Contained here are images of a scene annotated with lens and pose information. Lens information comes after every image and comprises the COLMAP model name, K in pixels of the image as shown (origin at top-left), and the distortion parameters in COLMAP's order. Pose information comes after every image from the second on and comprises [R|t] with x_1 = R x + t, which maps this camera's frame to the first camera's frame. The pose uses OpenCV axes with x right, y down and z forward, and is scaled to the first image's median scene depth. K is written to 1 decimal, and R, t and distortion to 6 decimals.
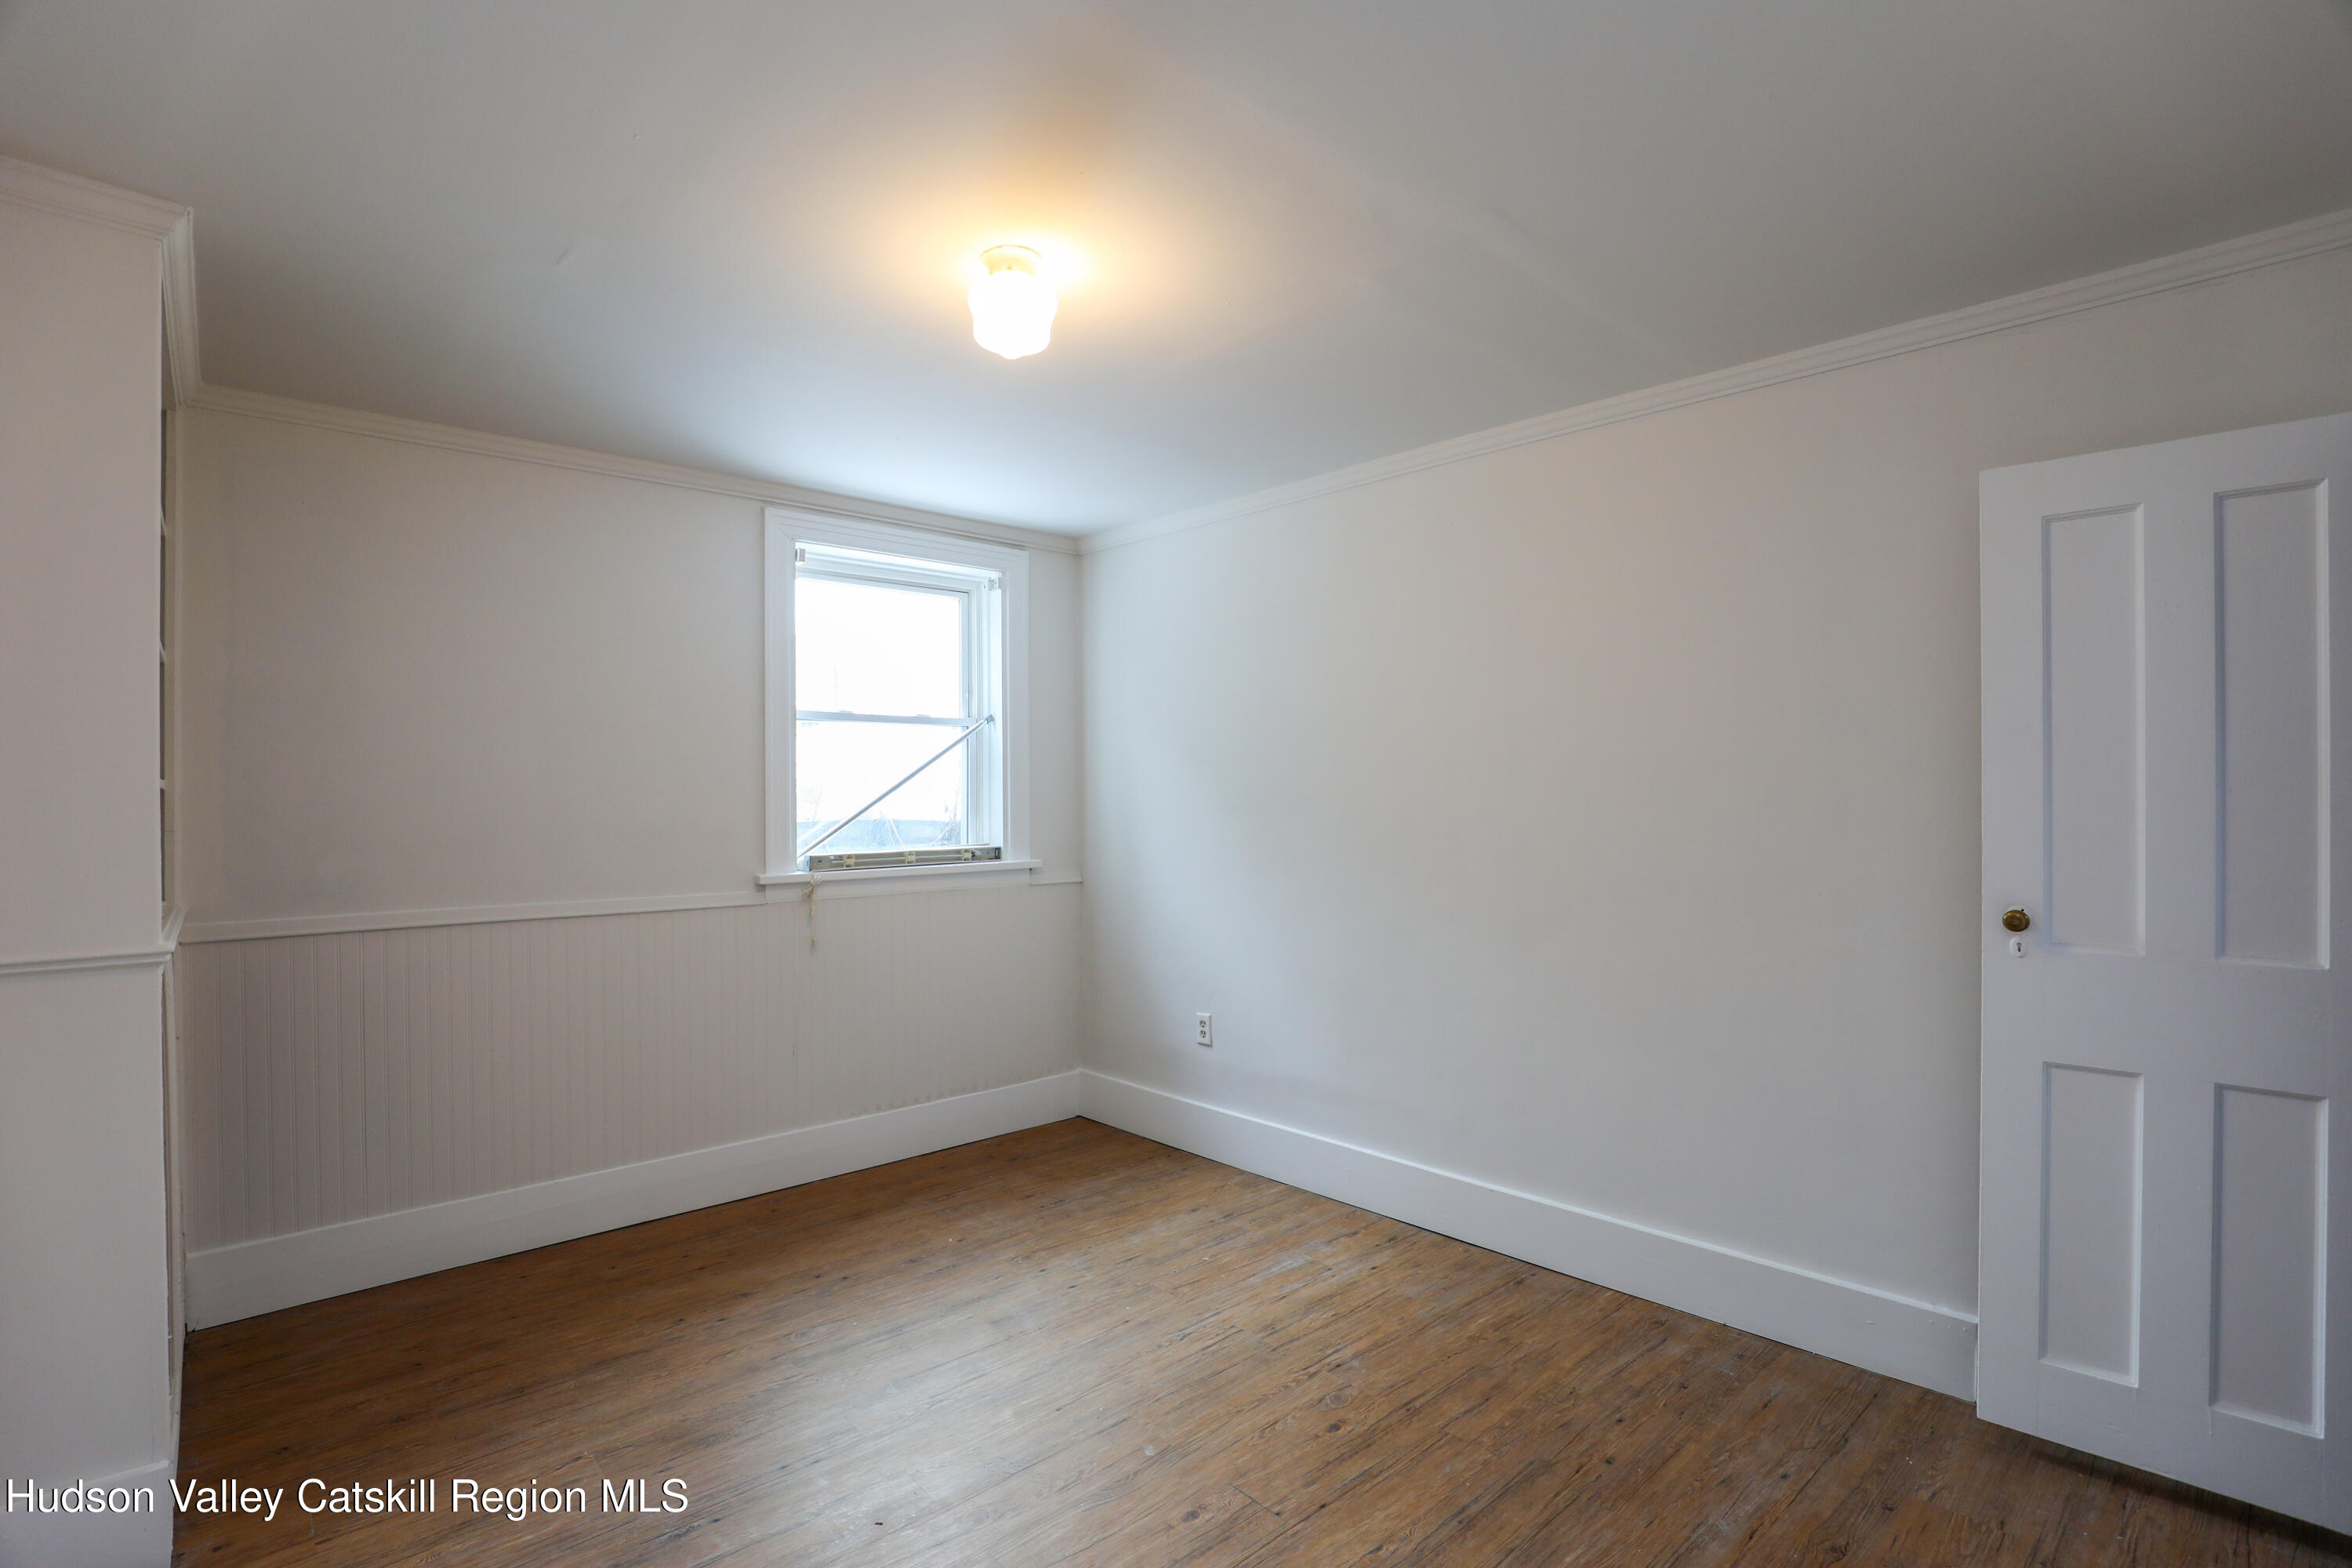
lens RADIAL K [[1076.5, 0, 1168.5], [0, 1076.5, 794.7], [0, 0, 1]] dist [-0.031625, 0.001736]
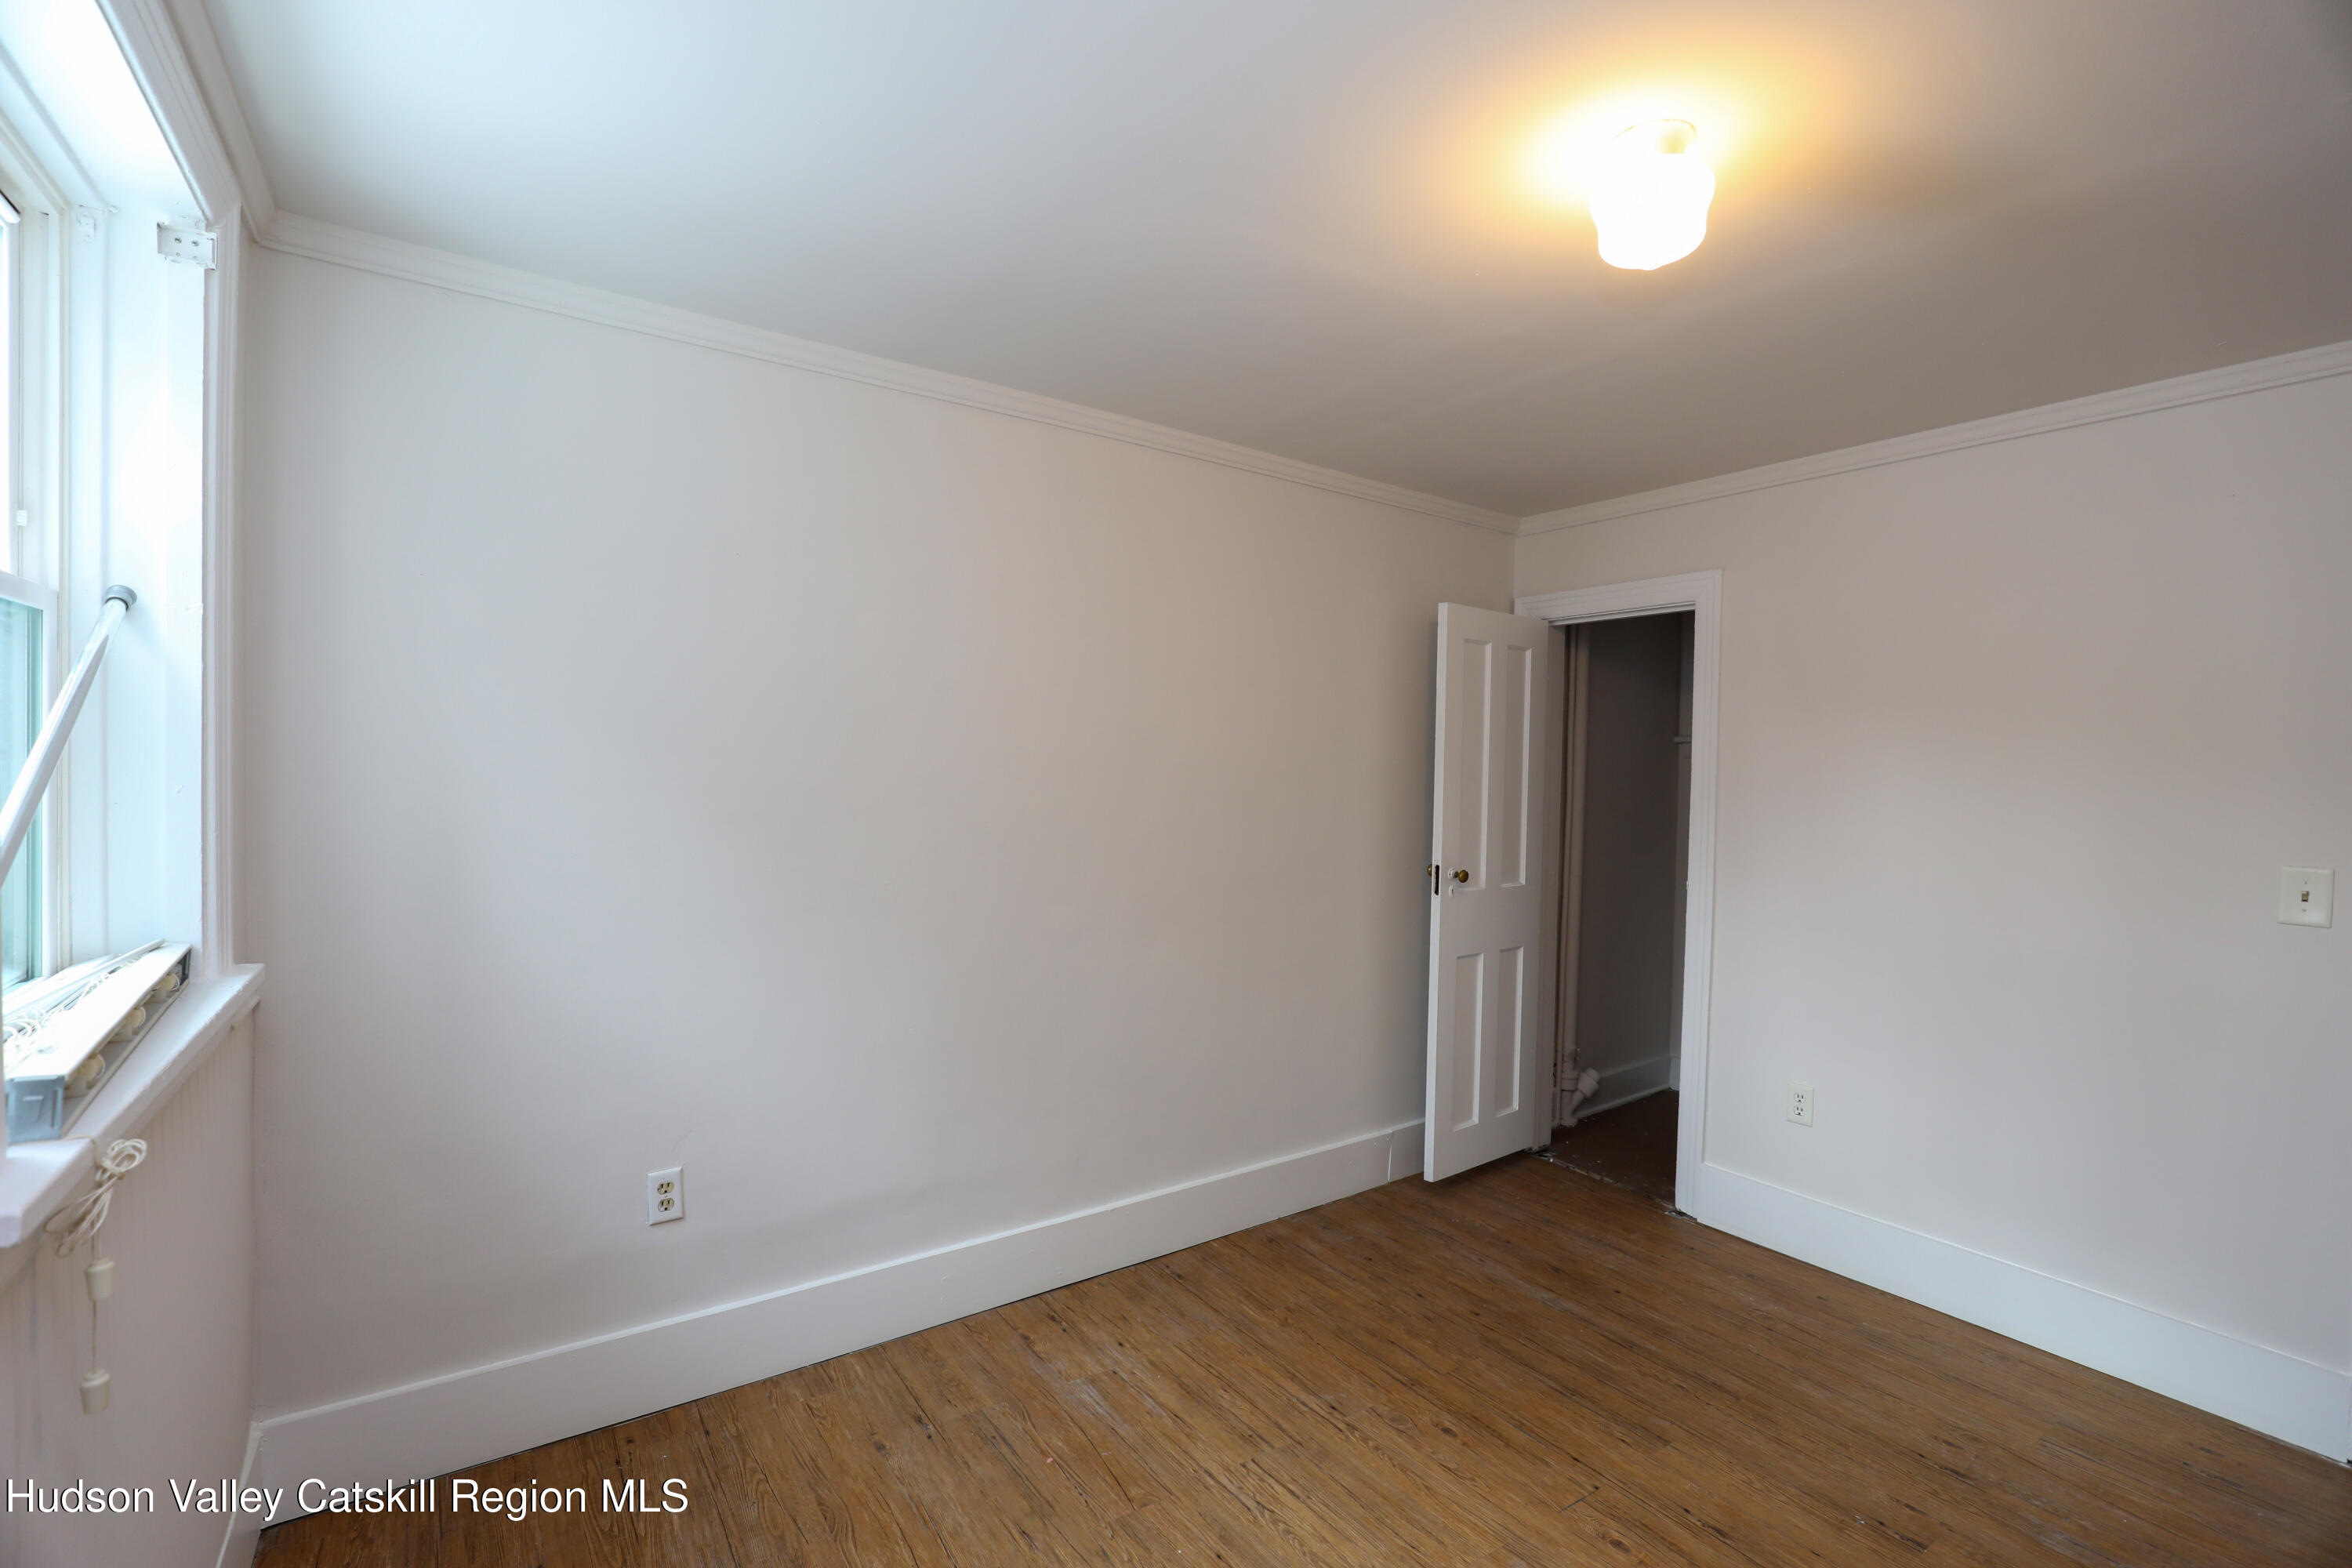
lens RADIAL K [[1076.5, 0, 1168.5], [0, 1076.5, 794.7], [0, 0, 1]] dist [-0.031625, 0.001736]
pose [[0.137372, -0.019316, 0.990331, -0.754564], [-0.018476, 0.999586, 0.022059, -0.031322], [-0.990347, -0.021328, 0.136959, 0.972817]]
